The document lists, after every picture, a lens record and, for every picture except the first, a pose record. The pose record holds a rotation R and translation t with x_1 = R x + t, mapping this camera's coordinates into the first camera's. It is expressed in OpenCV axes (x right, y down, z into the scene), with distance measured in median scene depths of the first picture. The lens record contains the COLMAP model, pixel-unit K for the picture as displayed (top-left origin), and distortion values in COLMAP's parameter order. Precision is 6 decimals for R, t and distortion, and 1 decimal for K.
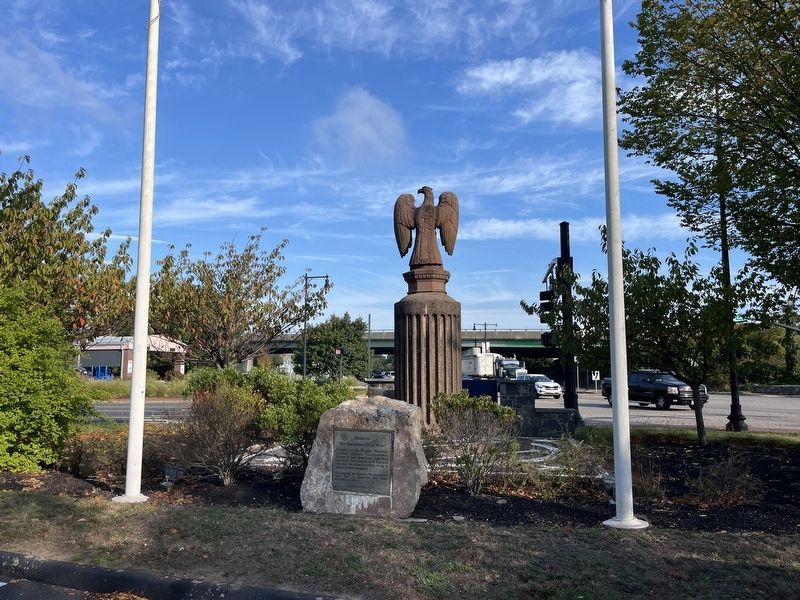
lens RADIAL K [[598.9, 0, 399.7], [0, 598.9, 298.8], [0, 0, 1]] dist [0.002610, -0.003867]
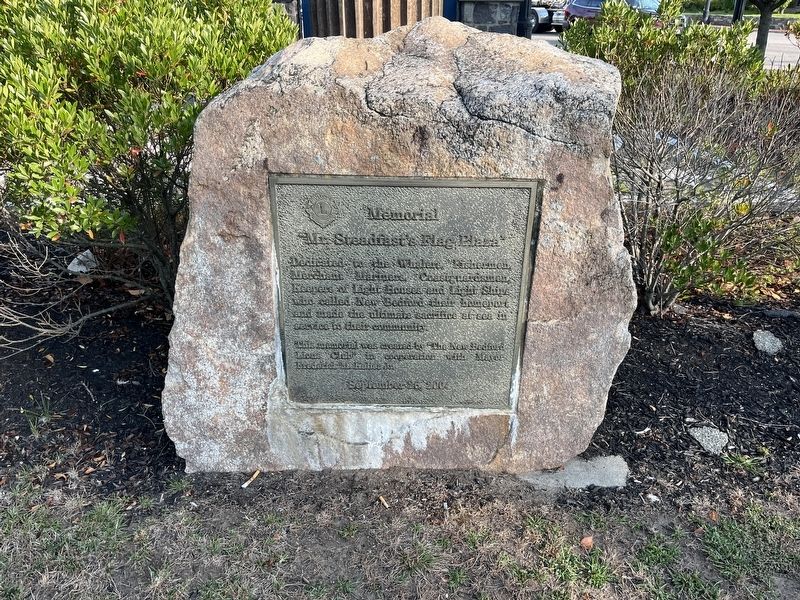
lens RADIAL K [[598.9, 0, 403.6], [0, 598.9, 298.3], [0, 0, 1]] dist [0.002610, -0.003867]
pose [[0.973032, -0.100433, 0.207658, -0.113694], [-0.031452, 0.834067, 0.550766, 0.131722], [-0.228516, -0.542445, 0.808415, 0.796109]]
